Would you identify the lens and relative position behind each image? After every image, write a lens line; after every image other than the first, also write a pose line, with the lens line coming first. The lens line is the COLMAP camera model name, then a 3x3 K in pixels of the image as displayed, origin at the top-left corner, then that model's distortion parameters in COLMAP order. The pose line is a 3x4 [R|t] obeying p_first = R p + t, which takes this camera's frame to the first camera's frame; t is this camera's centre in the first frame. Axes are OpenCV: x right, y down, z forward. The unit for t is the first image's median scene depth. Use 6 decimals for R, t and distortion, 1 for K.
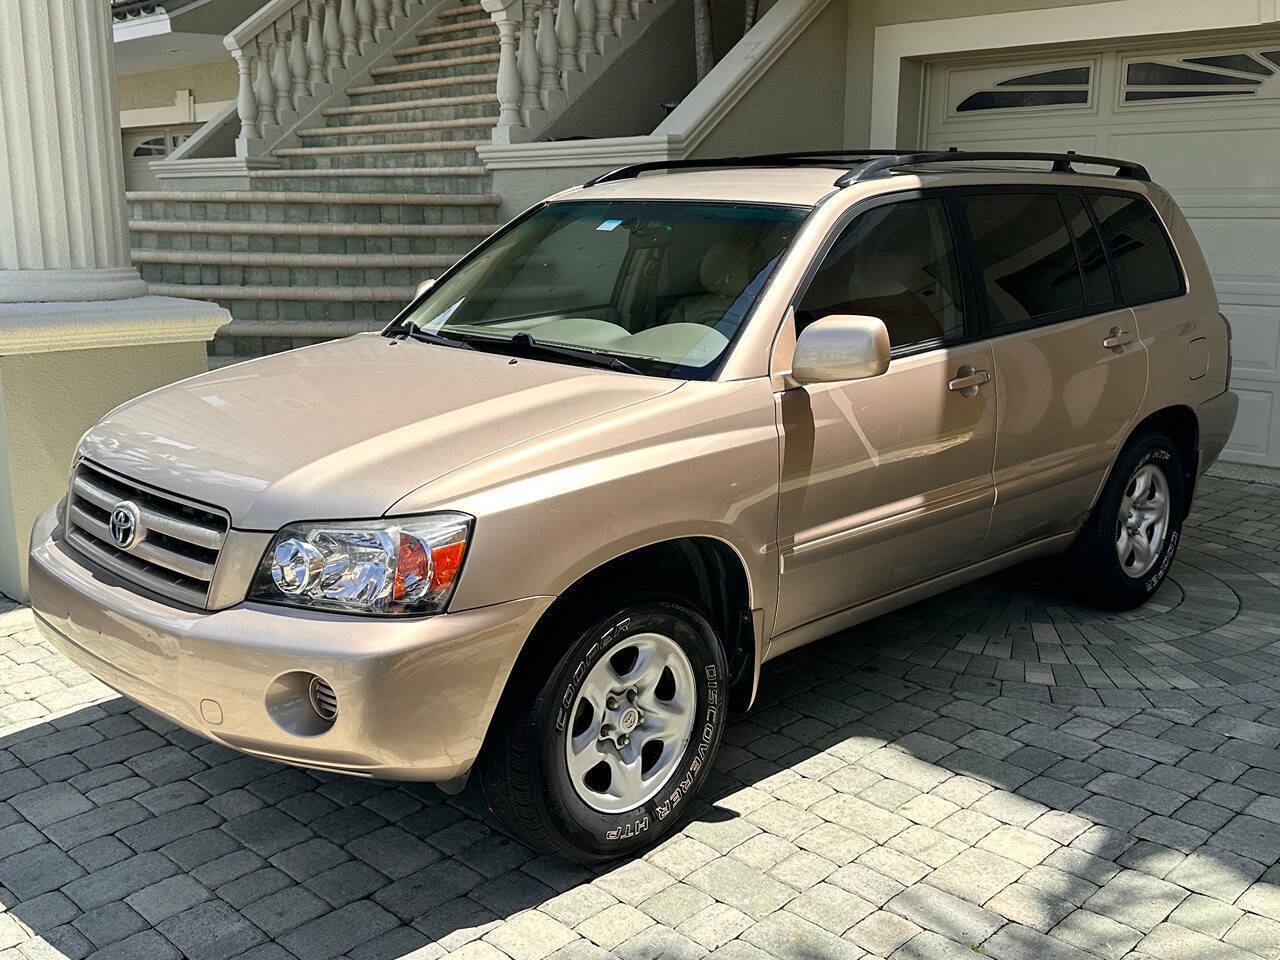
lens RADIAL K [[1267.2, 0, 640.0], [0, 1267.2, 480.0], [0, 0, 1]] dist [0.137084, -0.292582]
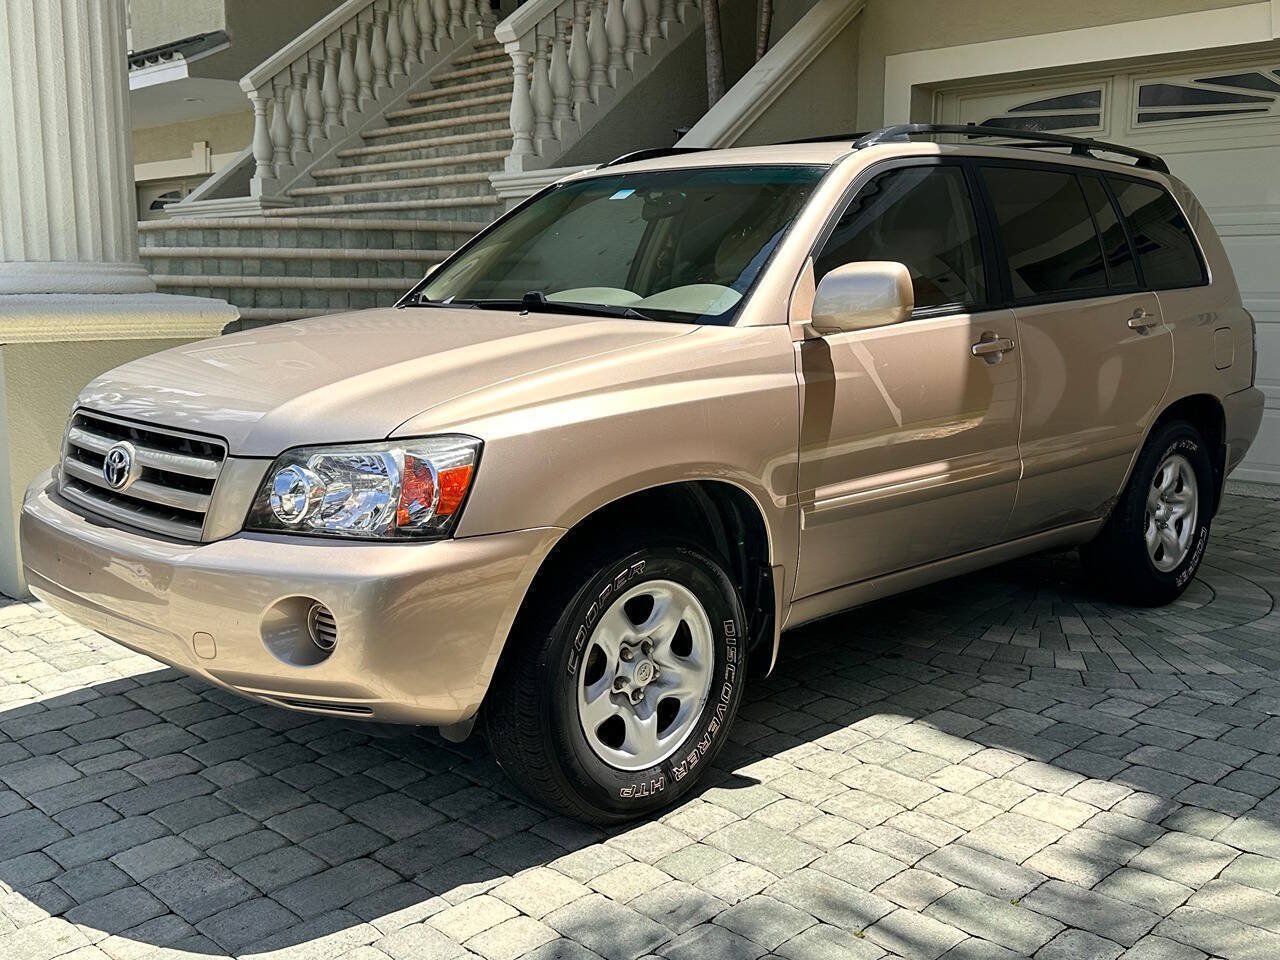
lens RADIAL K [[1266.4, 0, 645.0], [0, 1266.4, 477.0], [0, 0, 1]] dist [0.135542, -0.290306]
pose [[0.999988, -0.001143, -0.004865, -0.002568], [0.000853, 0.998243, -0.059243, 0.083323], [0.004924, 0.059238, 0.998232, 0.036072]]
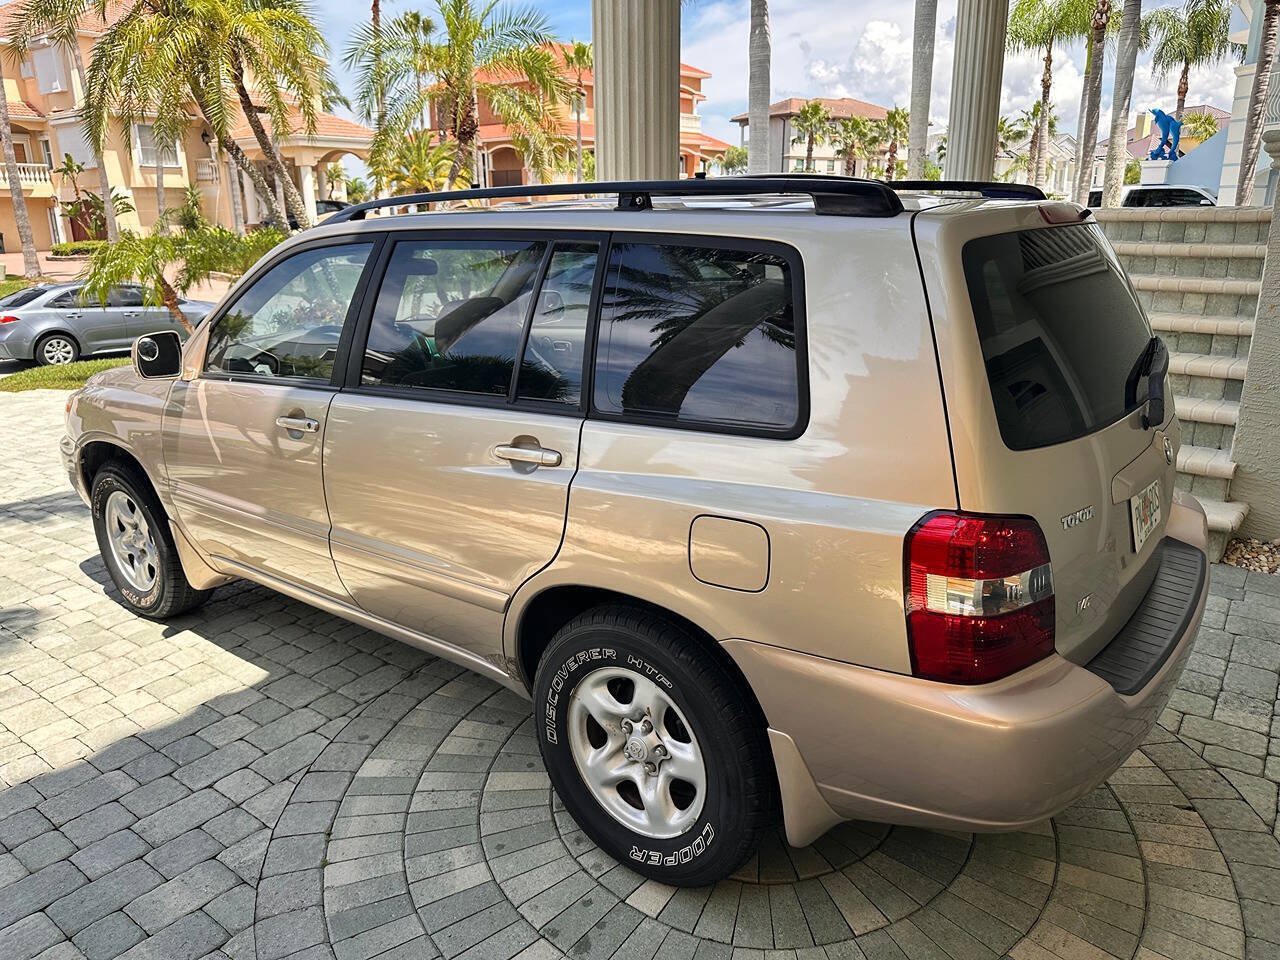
lens RADIAL K [[902.5, 0, 642.5], [0, 902.5, 487.6], [0, 0, 1]] dist [0.002255, -0.009260]
pose [[0.145927, 0.291602, -0.945343, 1.057211], [-0.199381, 0.944633, 0.260606, -0.290922], [0.968996, 0.150454, 0.195987, 1.205245]]
